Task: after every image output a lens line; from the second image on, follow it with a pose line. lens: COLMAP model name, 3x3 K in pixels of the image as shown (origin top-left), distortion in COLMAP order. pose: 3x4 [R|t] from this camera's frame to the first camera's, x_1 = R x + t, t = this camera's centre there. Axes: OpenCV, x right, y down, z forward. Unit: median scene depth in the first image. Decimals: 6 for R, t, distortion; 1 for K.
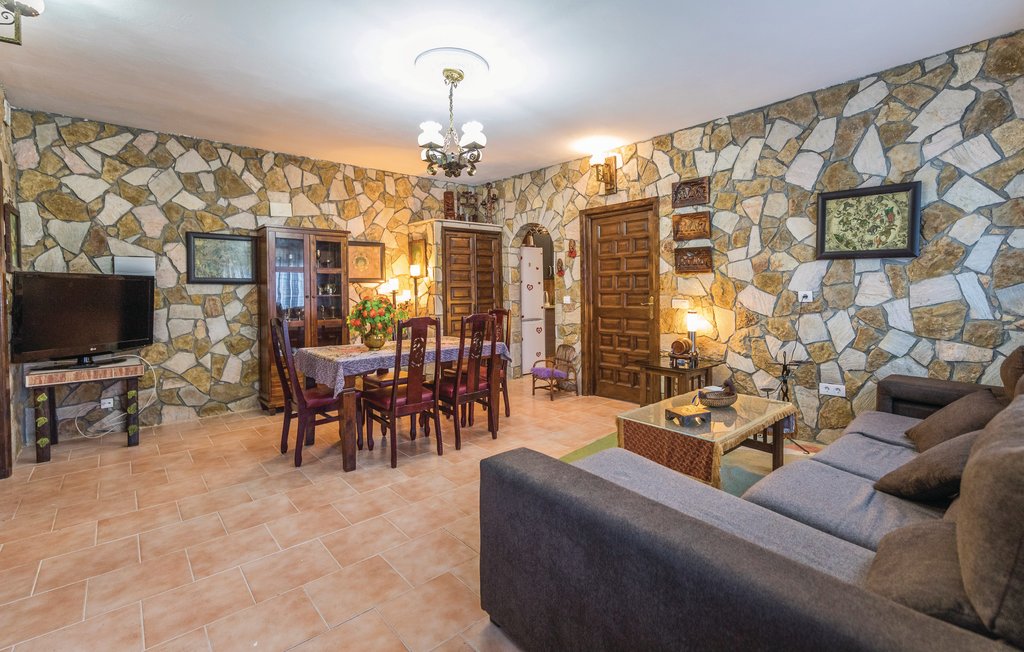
lens RADIAL K [[447.1, 0, 514.3], [0, 447.1, 316.5], [0, 0, 1]] dist [0.001068, 0.000215]
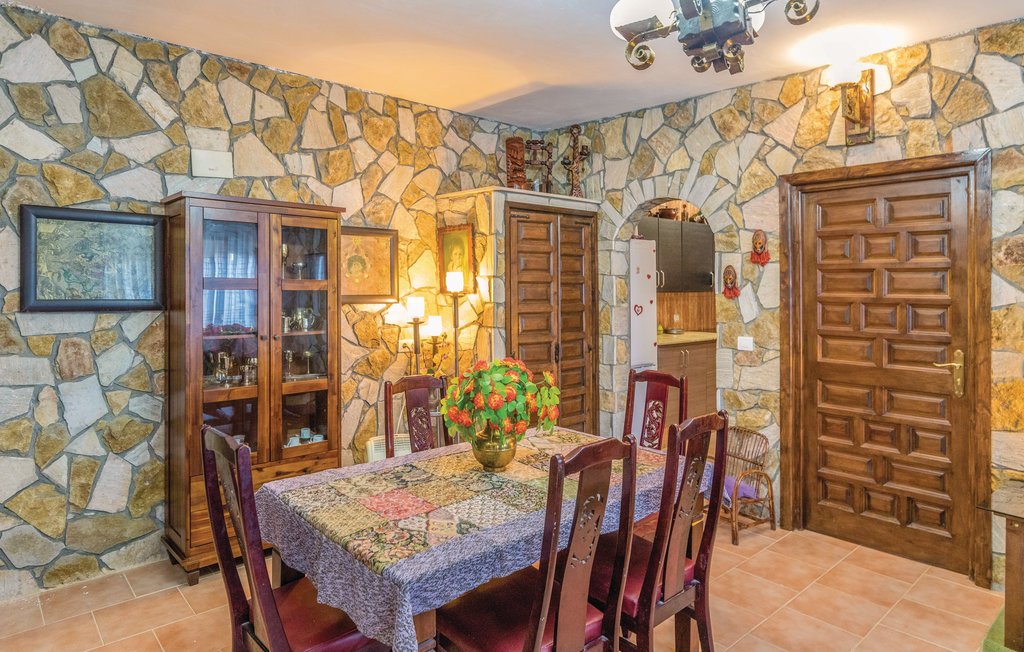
lens RADIAL K [[613.1, 0, 512.0], [0, 613.1, 326.0], [0, 0, 1]] dist [-0.001416, -0.001728]
pose [[0.999863, 0.016068, 0.004057, -0.175165], [-0.016078, 0.999868, 0.002443, -0.059206], [-0.004017, -0.002508, 0.999989, 0.290728]]
